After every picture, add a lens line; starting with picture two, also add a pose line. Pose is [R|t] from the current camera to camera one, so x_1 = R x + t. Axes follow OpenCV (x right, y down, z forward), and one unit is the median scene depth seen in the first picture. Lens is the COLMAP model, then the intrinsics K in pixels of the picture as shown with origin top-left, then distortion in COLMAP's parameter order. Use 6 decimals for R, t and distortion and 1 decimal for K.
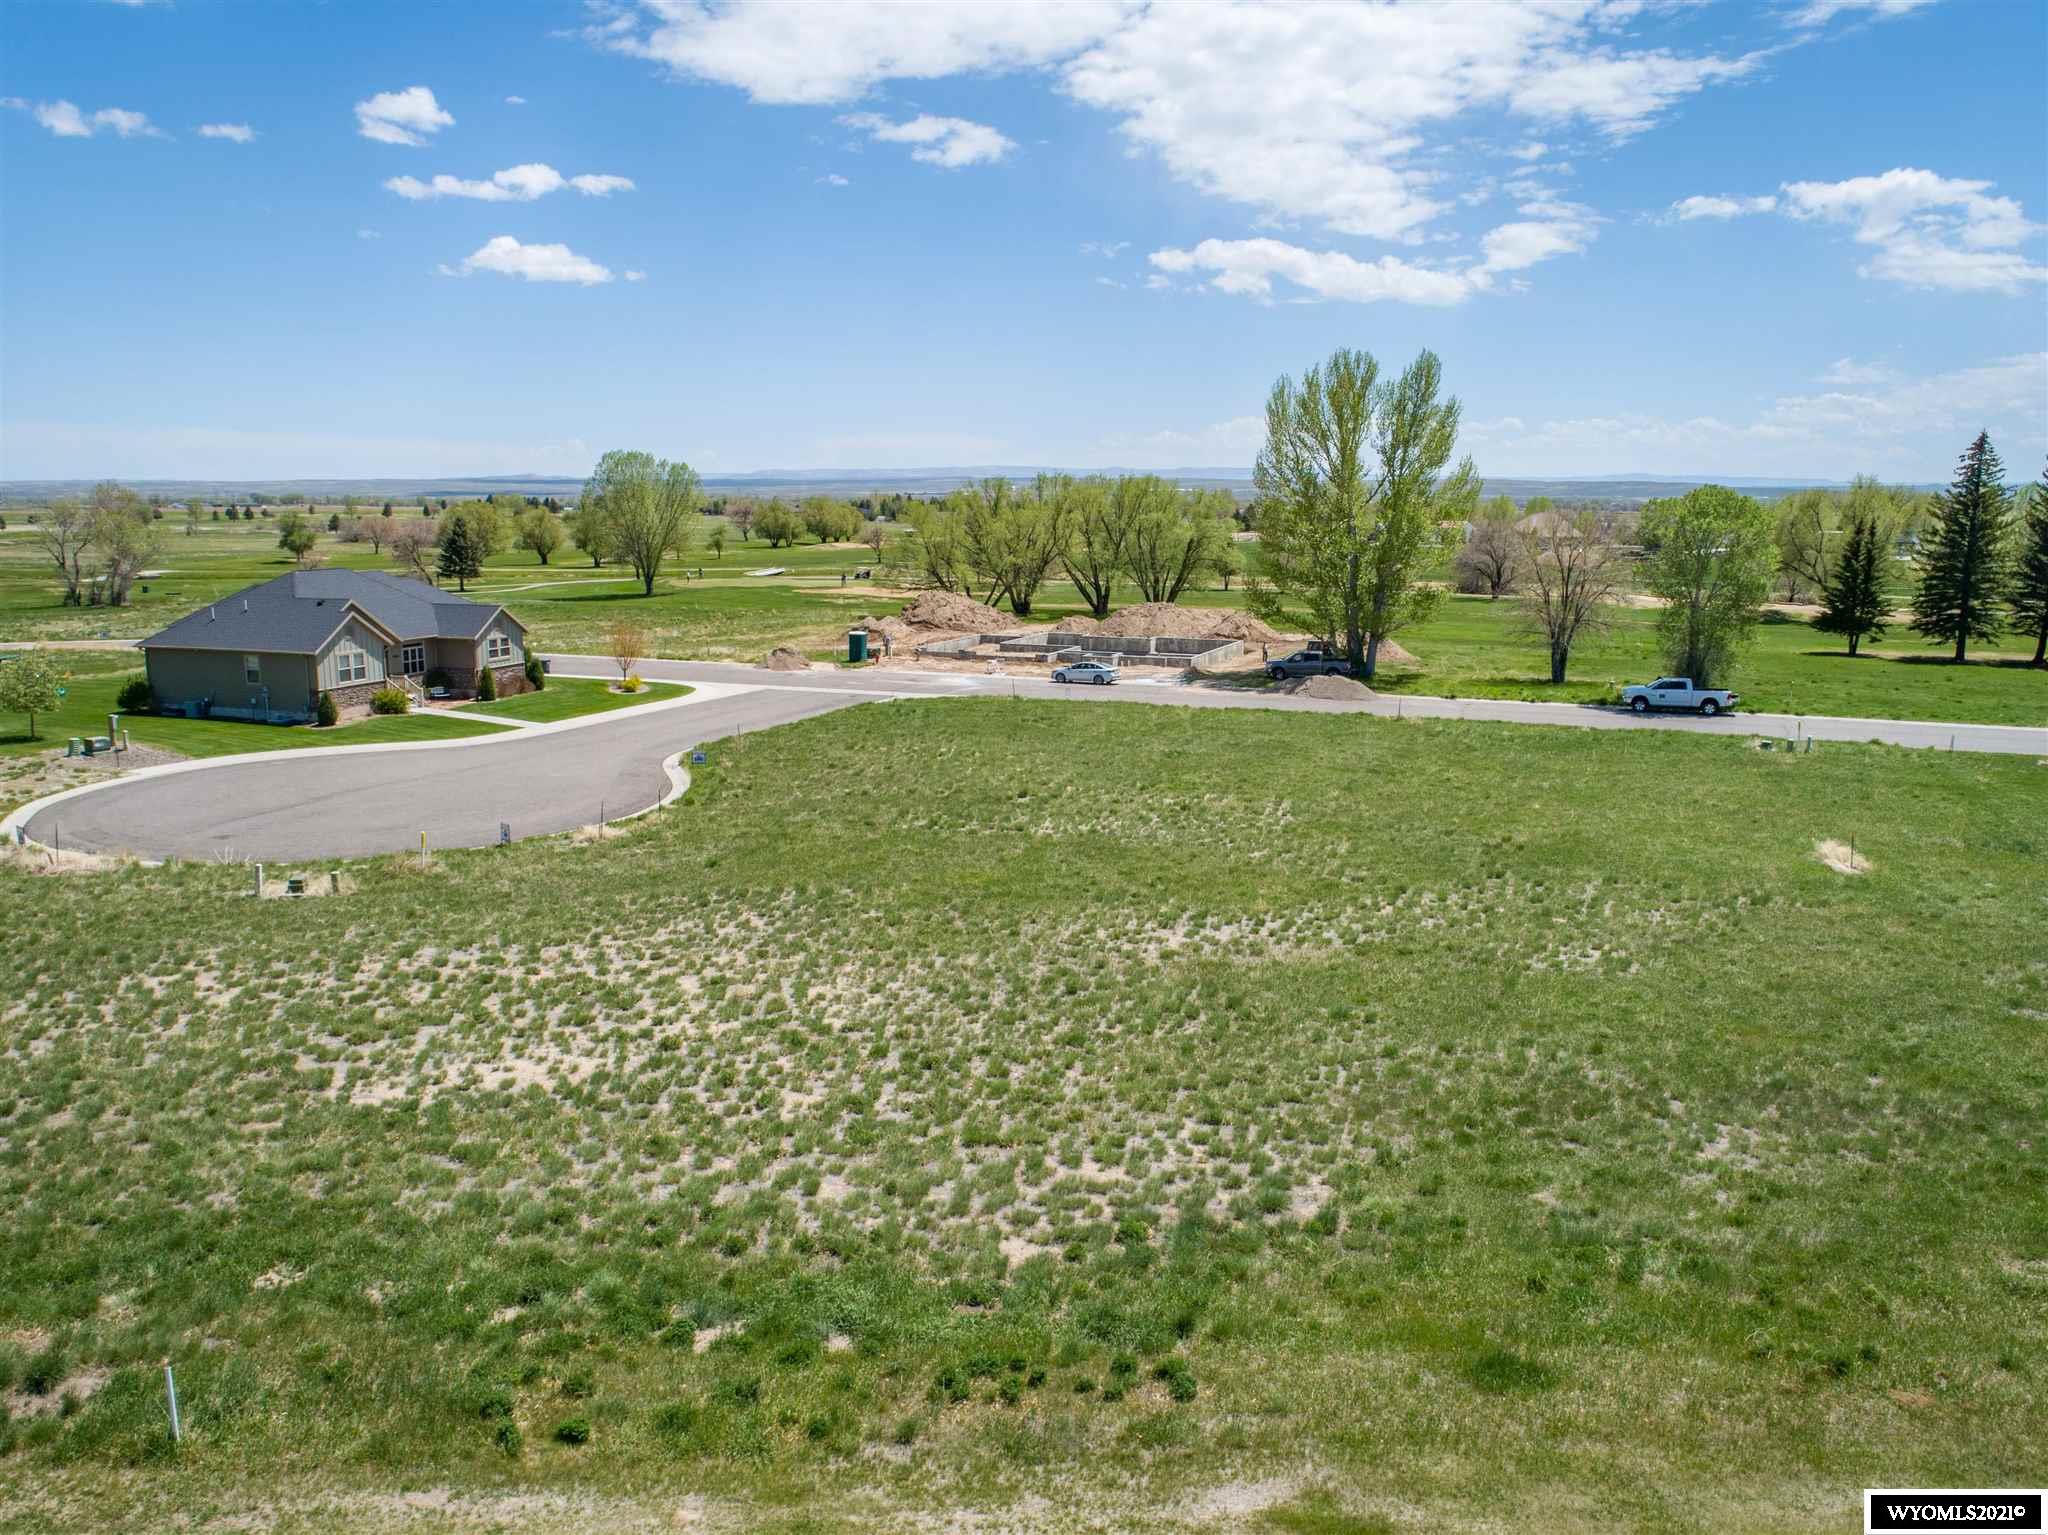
lens RADIAL K [[1550.2, 0, 1025.7], [0, 1550.2, 772.3], [0, 0, 1]] dist [-0.034710, 0.006868]
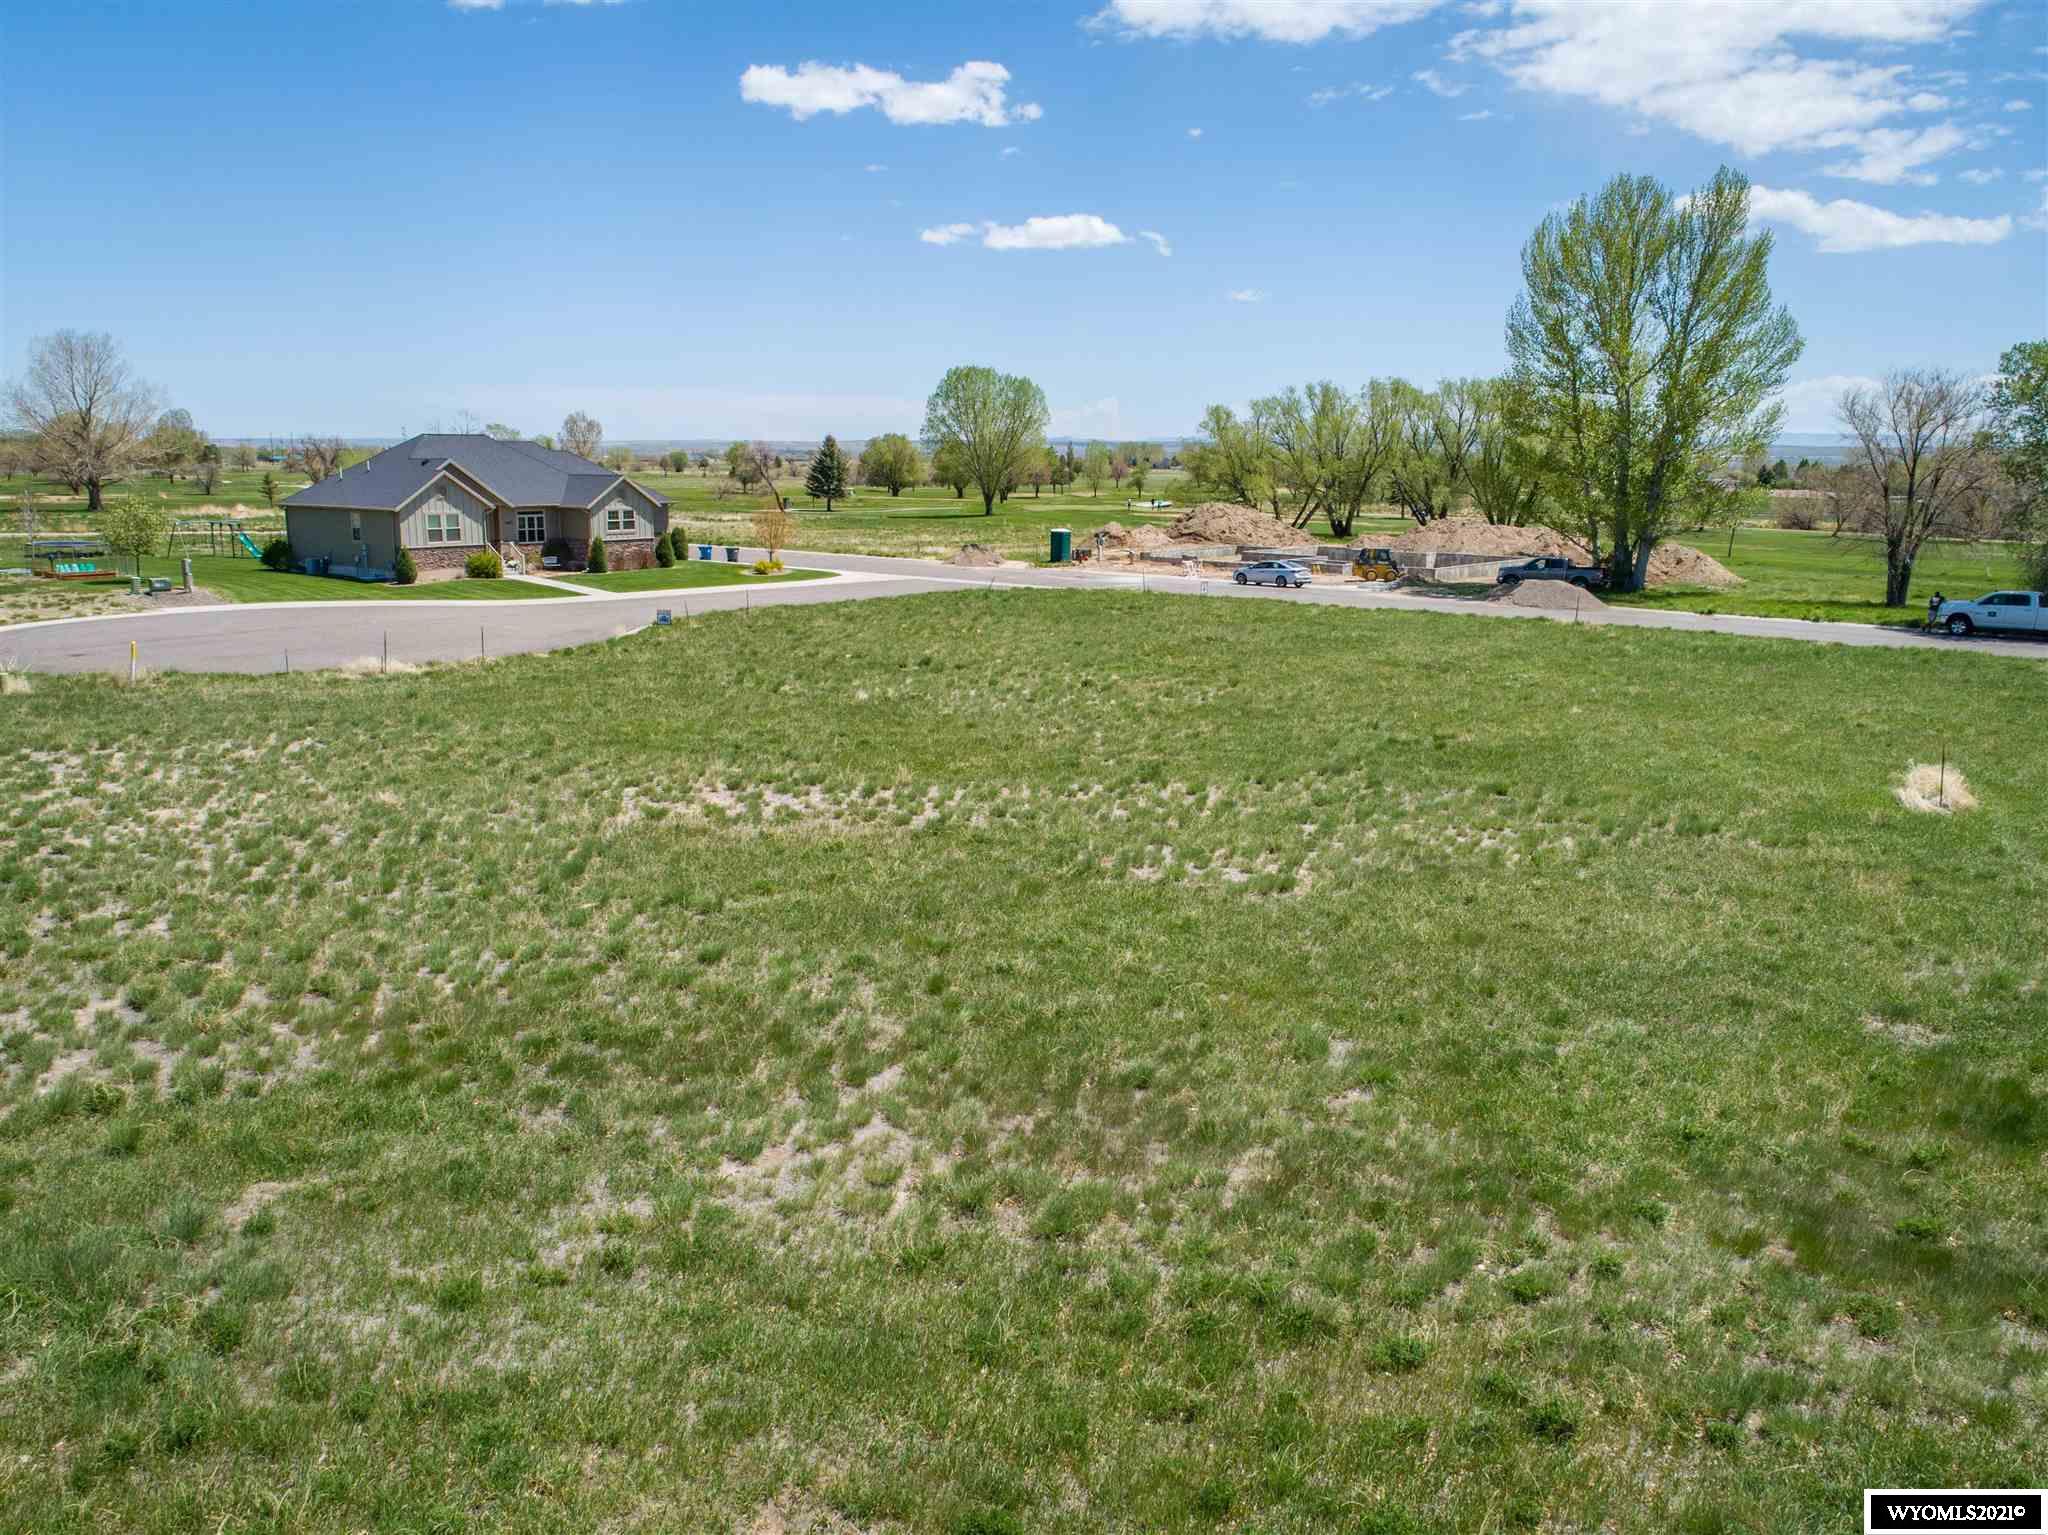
lens RADIAL K [[1570.6, 0, 995.6], [0, 1570.6, 765.6], [0, 0, 1]] dist [-0.005805, -0.011988]
pose [[0.949629, 0.068890, -0.305711, 0.183304], [-0.061903, 0.997553, 0.032502, 0.024777], [0.307202, -0.011941, 0.951570, 0.143667]]
